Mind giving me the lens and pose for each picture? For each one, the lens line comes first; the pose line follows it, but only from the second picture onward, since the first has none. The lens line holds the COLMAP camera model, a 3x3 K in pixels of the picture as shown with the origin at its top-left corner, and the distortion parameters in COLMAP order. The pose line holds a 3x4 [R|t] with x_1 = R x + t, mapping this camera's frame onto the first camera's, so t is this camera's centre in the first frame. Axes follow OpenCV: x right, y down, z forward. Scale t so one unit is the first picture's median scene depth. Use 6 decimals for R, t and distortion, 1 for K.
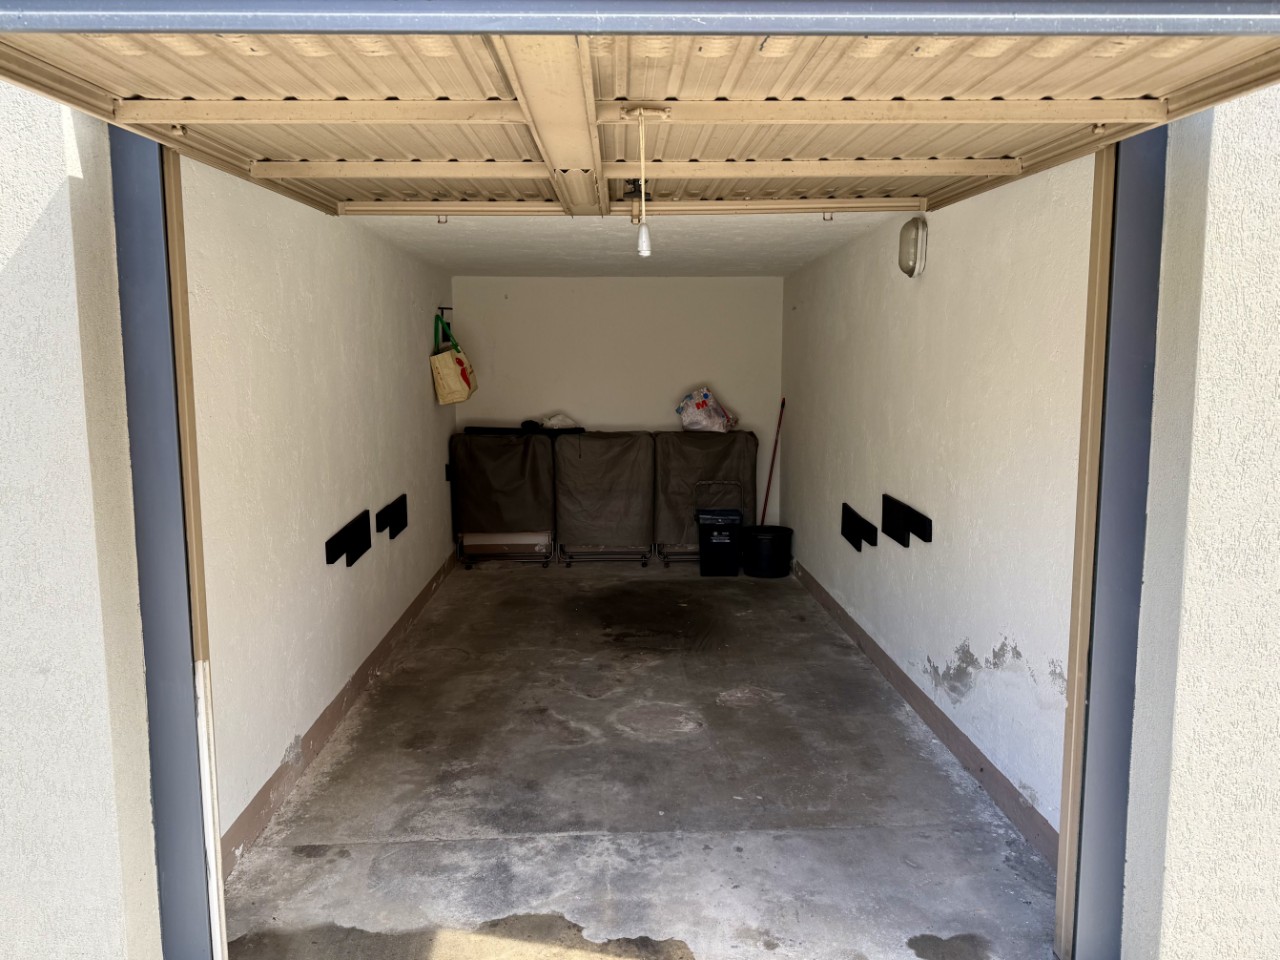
lens RADIAL K [[888.6, 0, 640.2], [0, 888.6, 482.3], [0, 0, 1]] dist [0.117349, -0.196905]
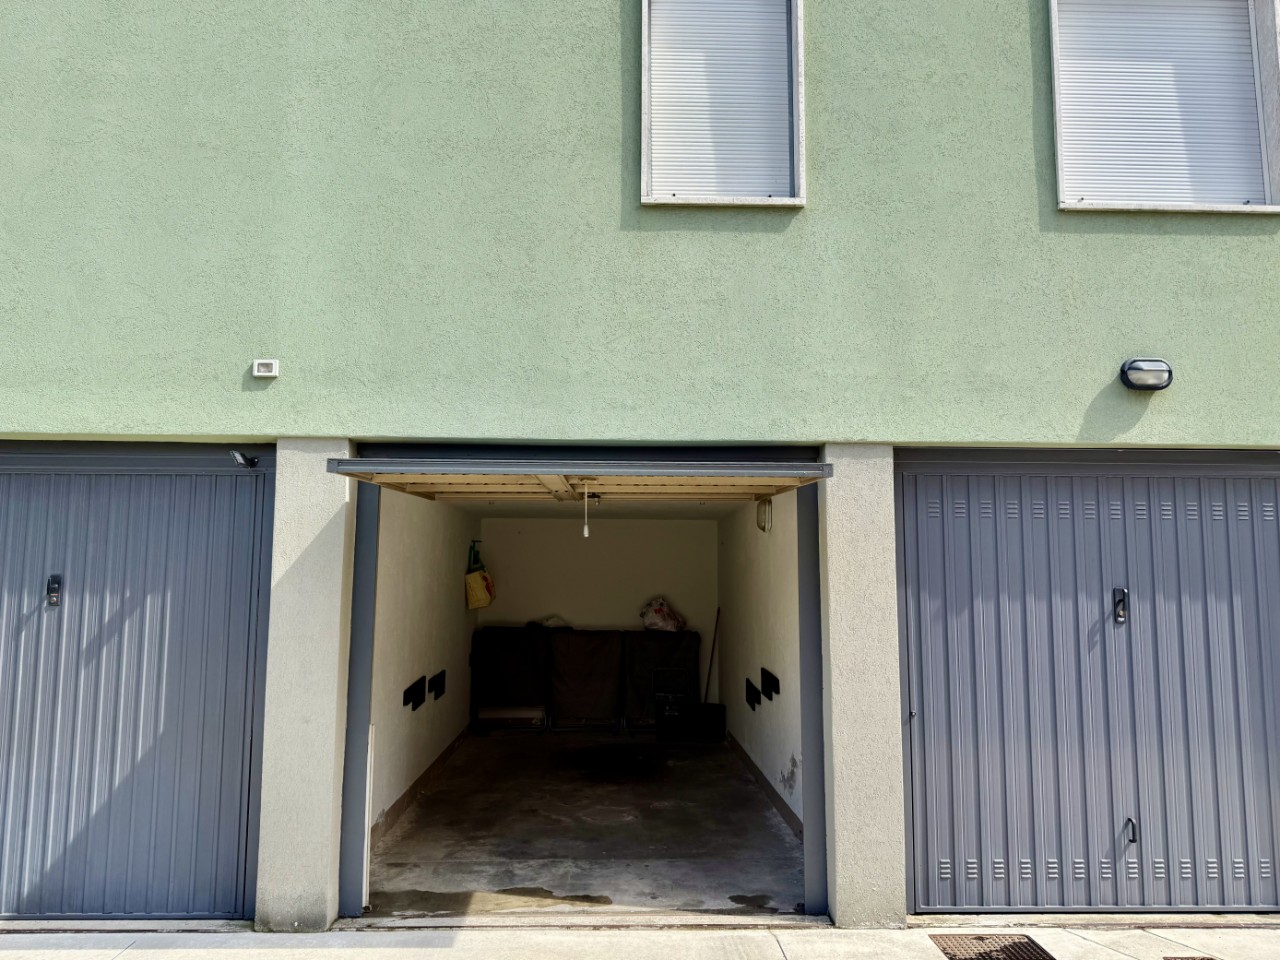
lens RADIAL K [[888.6, 0, 640.2], [0, 888.6, 482.3], [0, 0, 1]] dist [0.117349, -0.196905]
pose [[0.999949, 0.009729, -0.002619, 0.081669], [-0.010072, 0.970995, -0.238887, 0.093222], [0.000219, 0.238902, 0.971044, -0.725814]]
